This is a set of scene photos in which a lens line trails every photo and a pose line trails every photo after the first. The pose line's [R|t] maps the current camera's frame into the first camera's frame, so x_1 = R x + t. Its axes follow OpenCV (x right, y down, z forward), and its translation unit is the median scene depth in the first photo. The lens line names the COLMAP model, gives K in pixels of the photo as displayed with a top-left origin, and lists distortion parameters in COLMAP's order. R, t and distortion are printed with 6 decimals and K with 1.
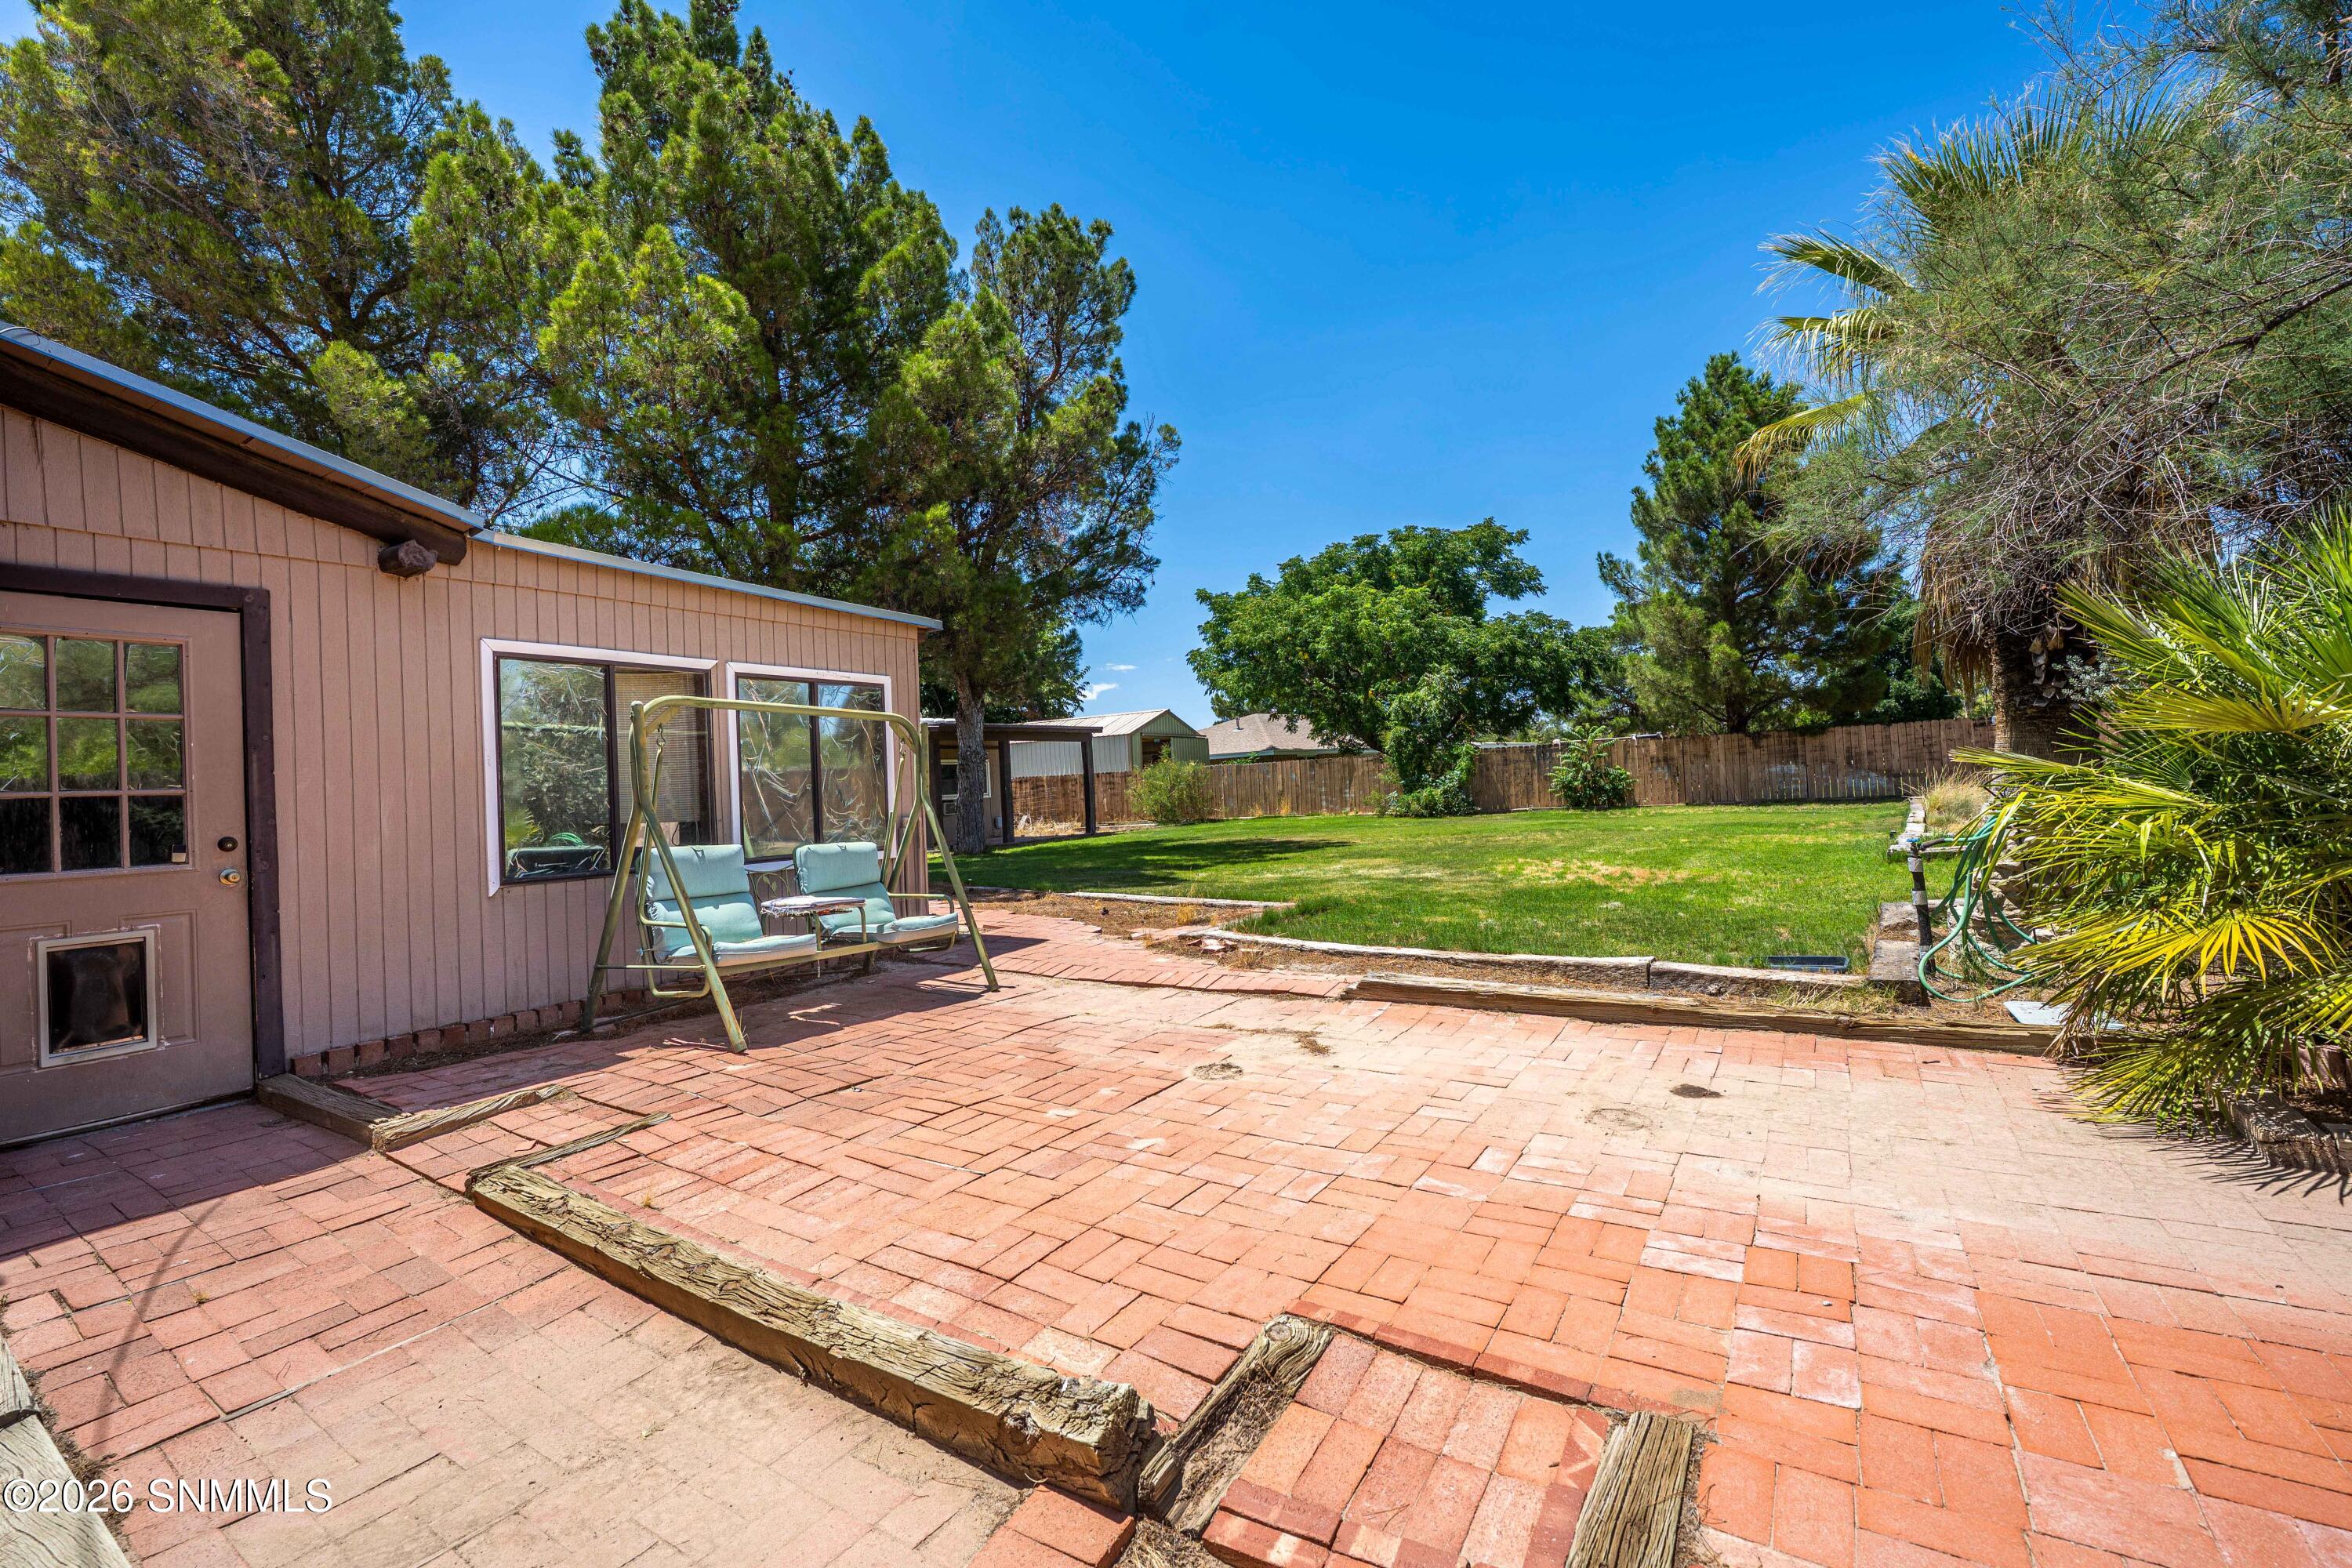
lens RADIAL K [[1009.8, 0, 1168.1], [0, 1009.8, 776.1], [0, 0, 1]] dist [-0.001518, -0.000295]
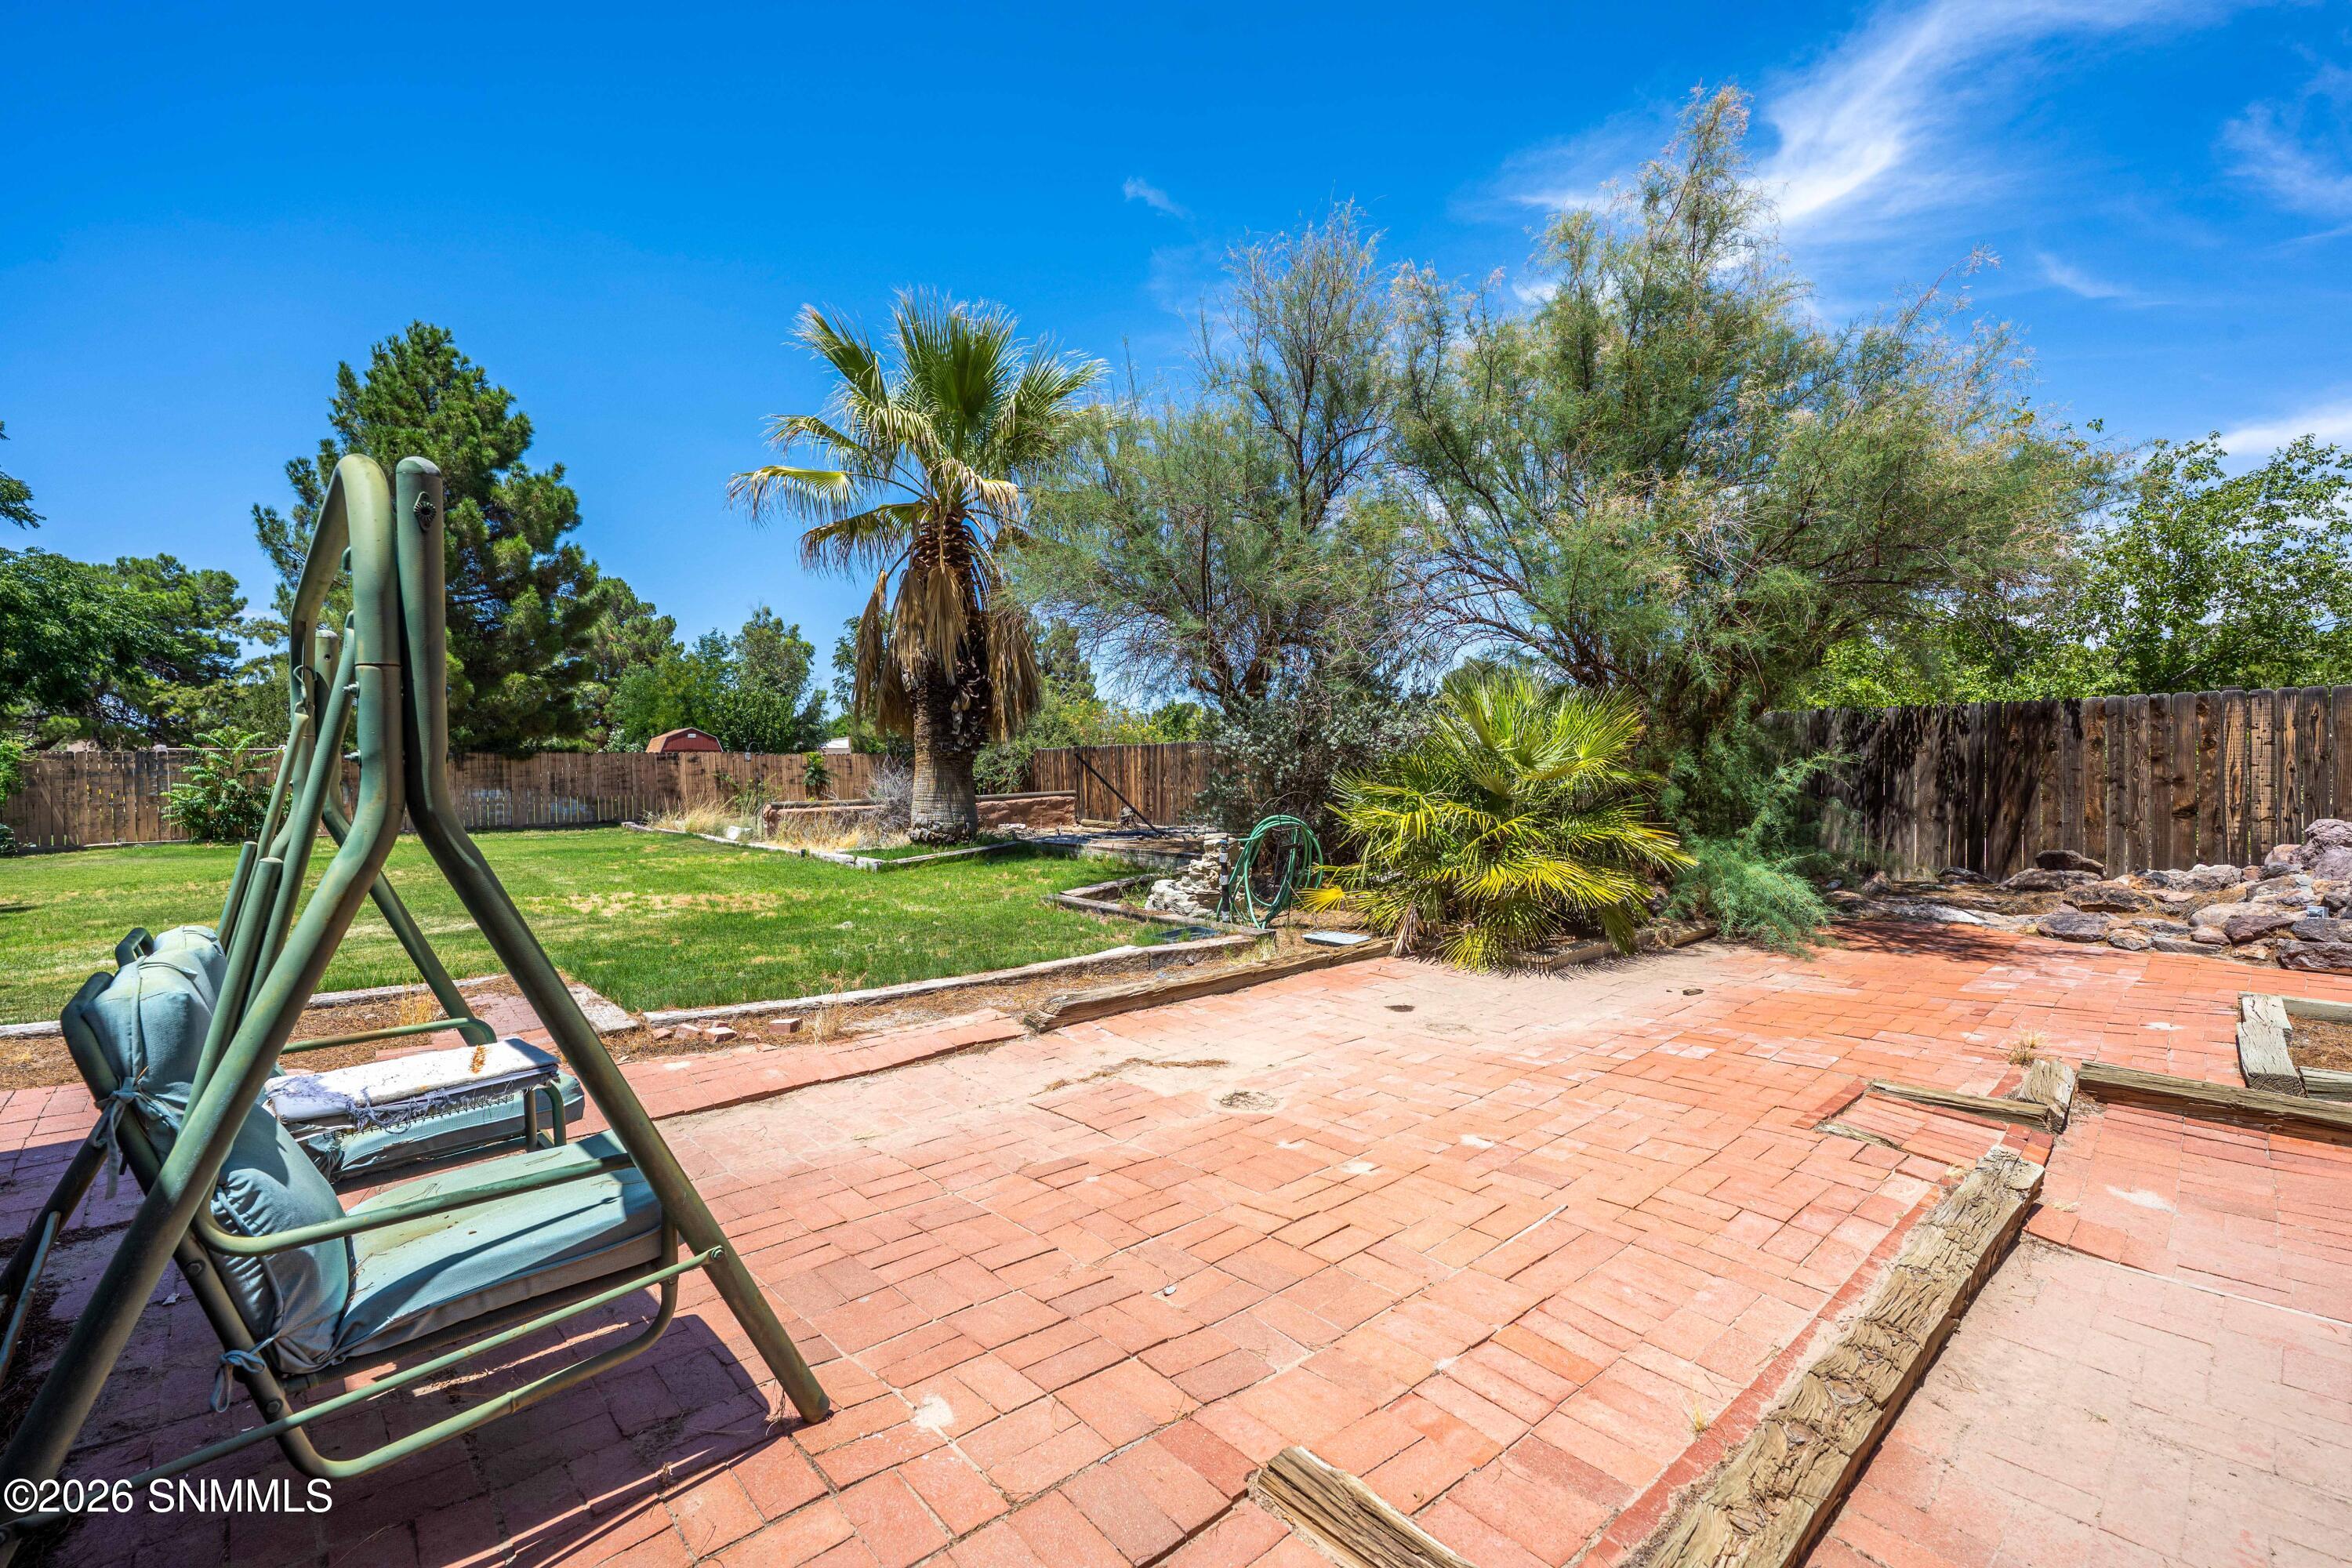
lens RADIAL K [[1026.2, 0, 1176.0], [0, 1026.2, 784.0], [0, 0, 1]] dist [-0.001056, 0.000072]
pose [[0.241537, 0.031169, 0.969891, -0.142855], [-0.010309, 0.999510, -0.029554, 0.004741], [-0.970337, -0.002861, 0.241740, 0.134251]]
